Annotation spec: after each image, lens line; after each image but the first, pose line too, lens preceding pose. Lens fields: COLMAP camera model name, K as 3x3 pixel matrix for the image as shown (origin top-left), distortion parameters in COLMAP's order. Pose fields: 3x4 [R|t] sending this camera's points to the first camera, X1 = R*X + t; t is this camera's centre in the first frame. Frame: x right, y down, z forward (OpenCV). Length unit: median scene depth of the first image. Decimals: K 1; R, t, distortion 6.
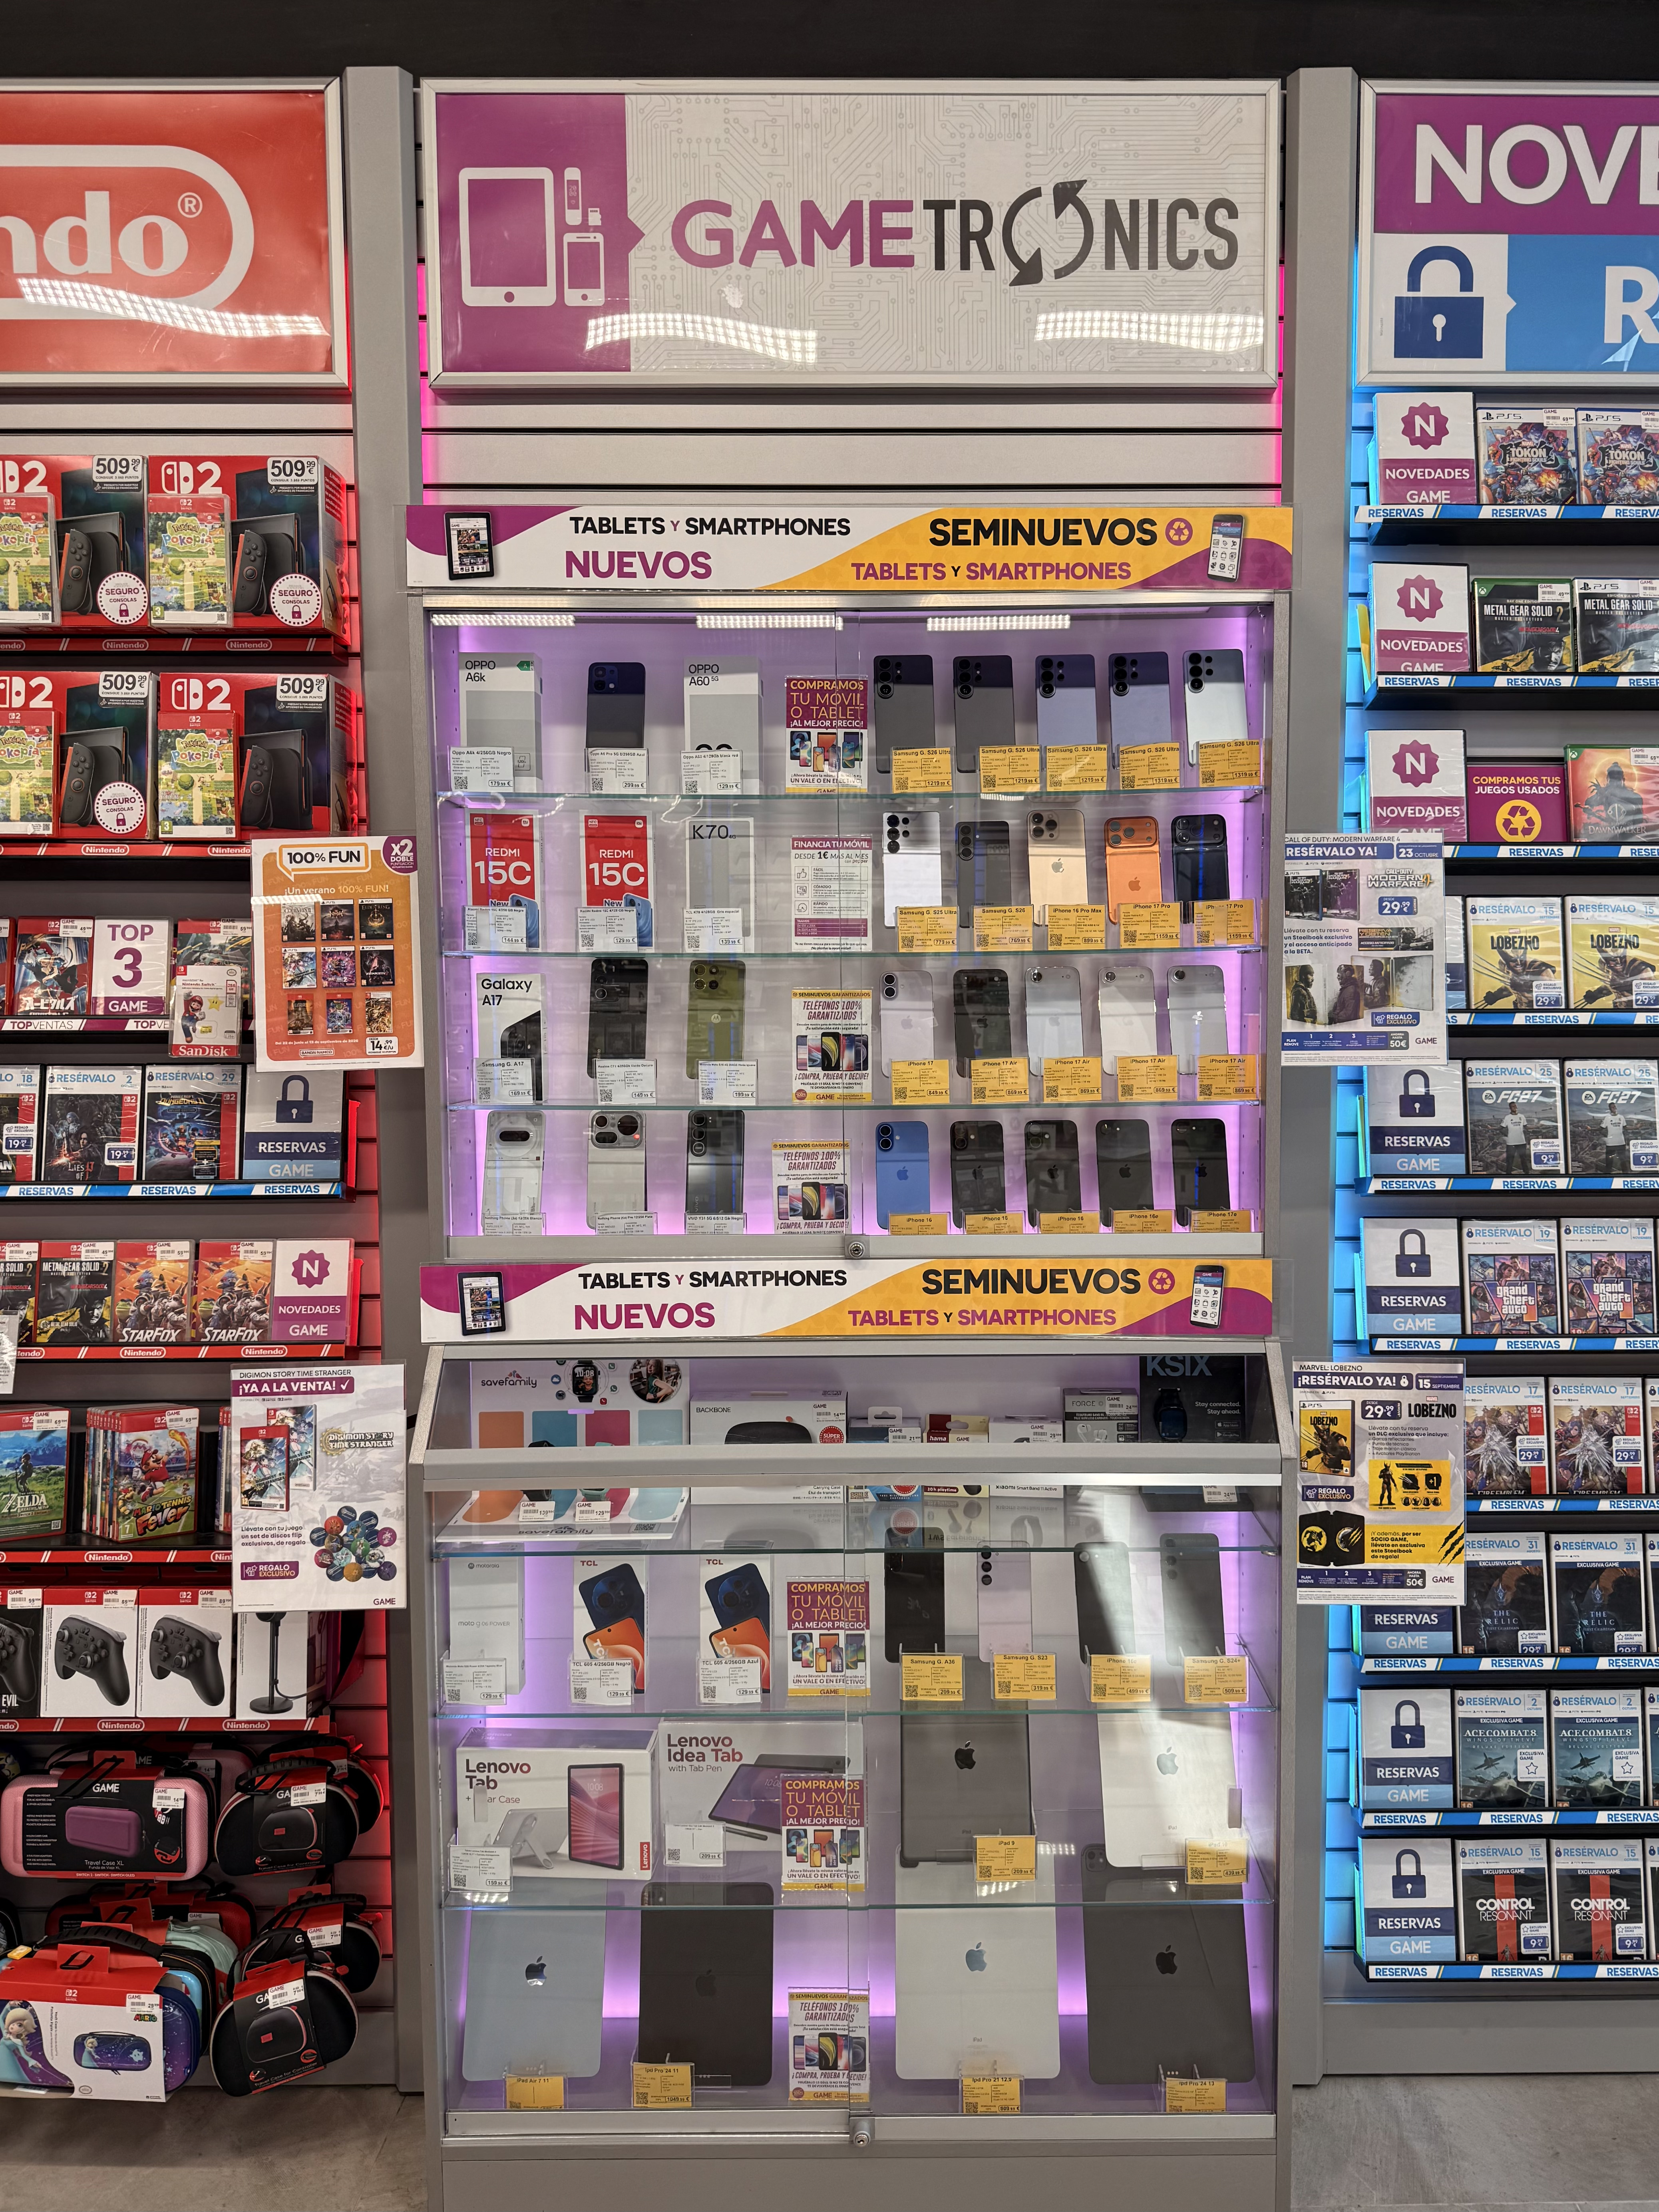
lens RADIAL K [[1749.0, 0, 862.1], [0, 1749.0, 1106.6], [0, 0, 1]] dist [0.015299, -0.021818]
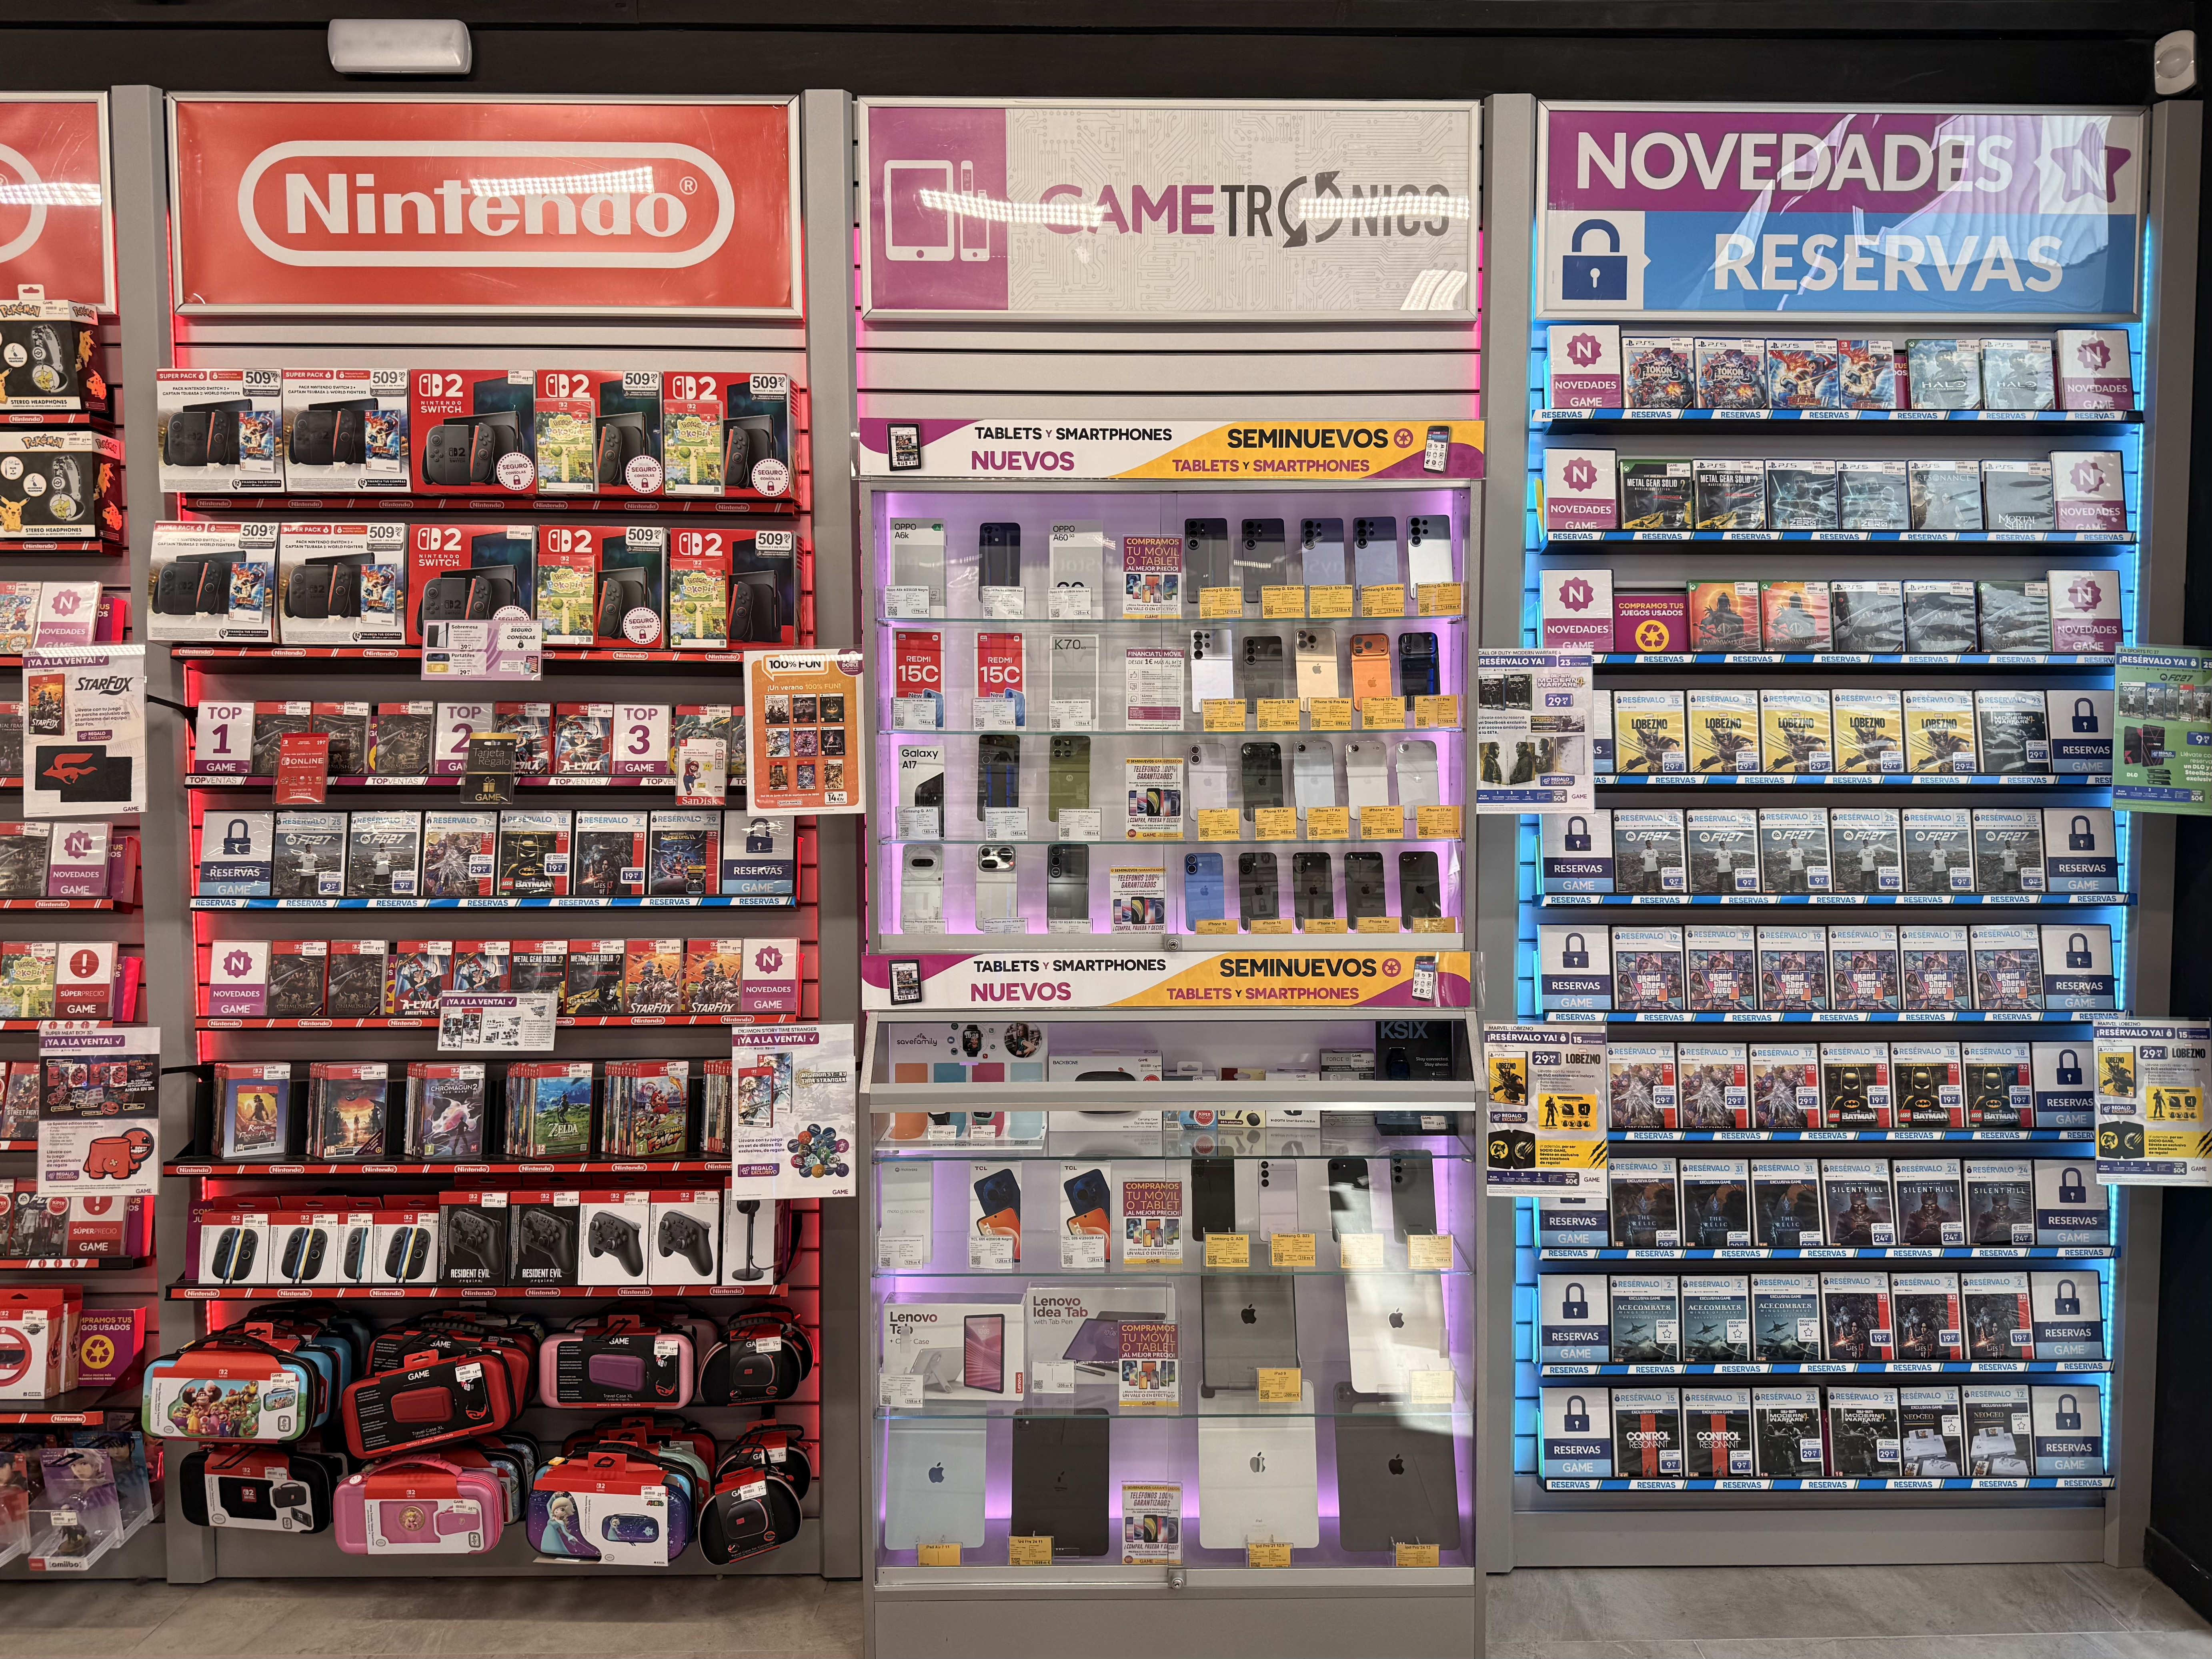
lens RADIAL K [[1739.6, 0, 1128.3], [0, 1739.6, 823.5], [0, 0, 1]] dist [0.068997, -0.103824]
pose [[0.999944, 0.002718, 0.010230, -0.051927], [-0.002602, 0.999932, -0.011377, 0.001055], [-0.010260, 0.011349, 0.999883, -0.382495]]
